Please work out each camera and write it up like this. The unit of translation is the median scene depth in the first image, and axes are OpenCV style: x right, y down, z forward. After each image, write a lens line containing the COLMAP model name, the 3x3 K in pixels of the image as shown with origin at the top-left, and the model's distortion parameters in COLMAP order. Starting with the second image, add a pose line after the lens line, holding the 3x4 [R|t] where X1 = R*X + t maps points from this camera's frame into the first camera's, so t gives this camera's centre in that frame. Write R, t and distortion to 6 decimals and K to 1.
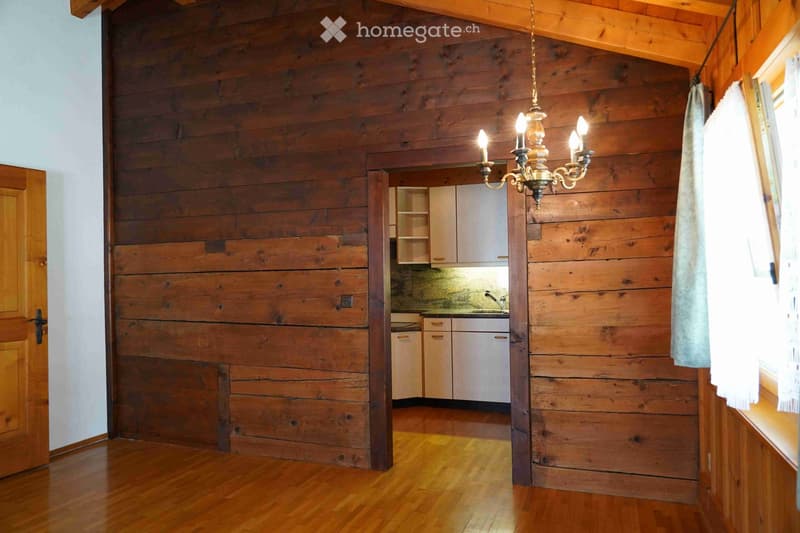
lens RADIAL K [[541.8, 0, 401.0], [0, 541.8, 264.0], [0, 0, 1]] dist [-0.021034, 0.006328]
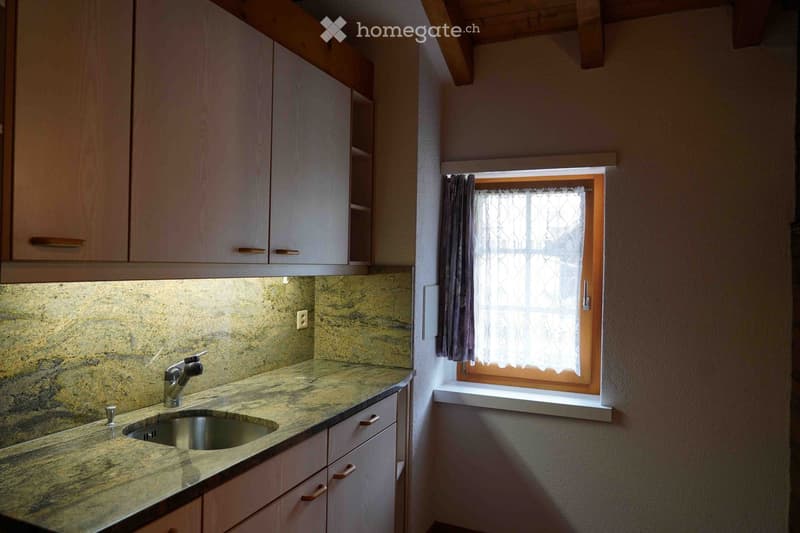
lens RADIAL K [[541.8, 0, 401.0], [0, 541.8, 264.0], [0, 0, 1]] dist [-0.021034, 0.006328]
pose [[0.055164, 0.013707, 0.998383, -0.131001], [-0.035271, 0.999308, -0.011771, -0.003064], [-0.997854, -0.034565, 0.055610, 0.819623]]
